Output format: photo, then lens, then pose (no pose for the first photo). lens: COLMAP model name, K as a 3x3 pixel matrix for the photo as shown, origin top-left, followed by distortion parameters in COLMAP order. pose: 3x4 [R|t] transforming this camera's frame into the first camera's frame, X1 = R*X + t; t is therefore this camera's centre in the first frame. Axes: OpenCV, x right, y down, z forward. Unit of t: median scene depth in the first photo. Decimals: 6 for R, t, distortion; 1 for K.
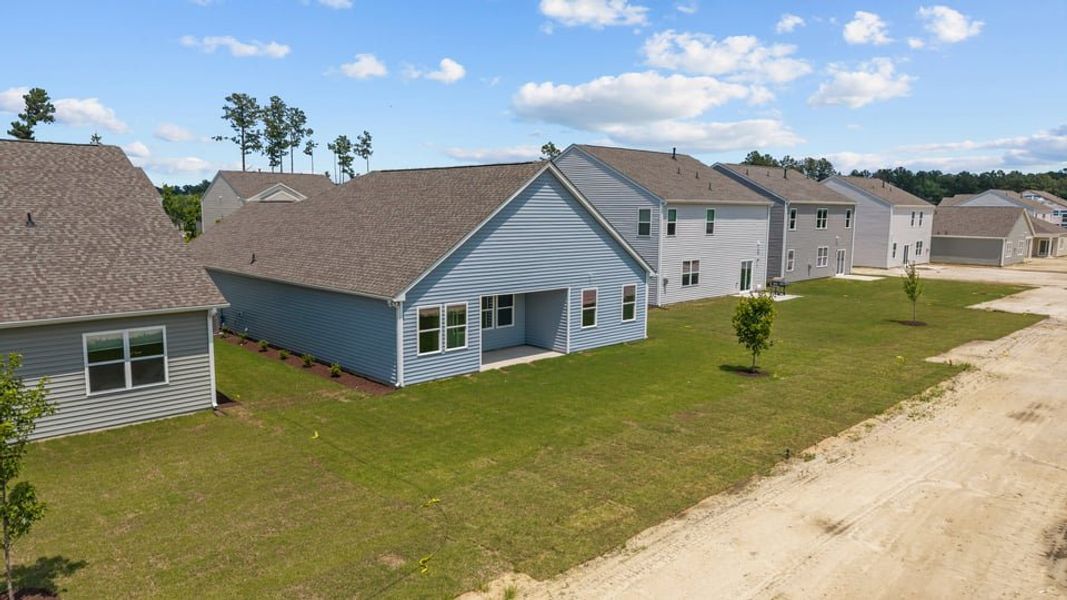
lens RADIAL K [[709.3, 0, 530.1], [0, 709.3, 301.6], [0, 0, 1]] dist [0.038950, -0.036534]
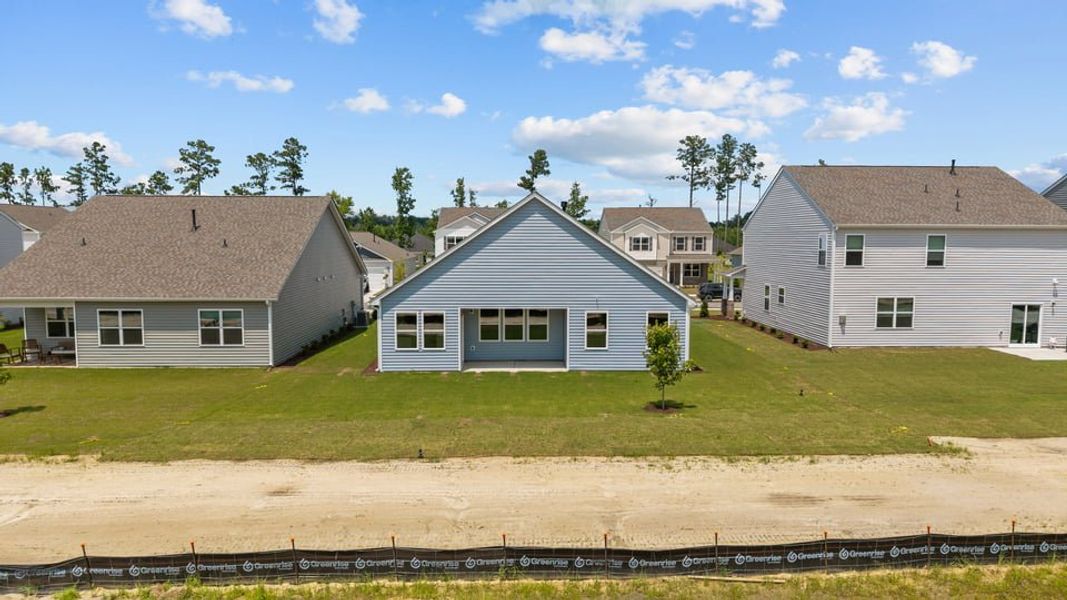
lens RADIAL K [[709.3, 0, 530.1], [0, 709.3, 301.6], [0, 0, 1]] dist [0.038950, -0.036534]
pose [[0.737999, 0.054154, -0.672625, 0.748210], [-0.083956, 0.996399, -0.011894, -0.013295], [0.669558, 0.065249, 0.739888, 0.178109]]
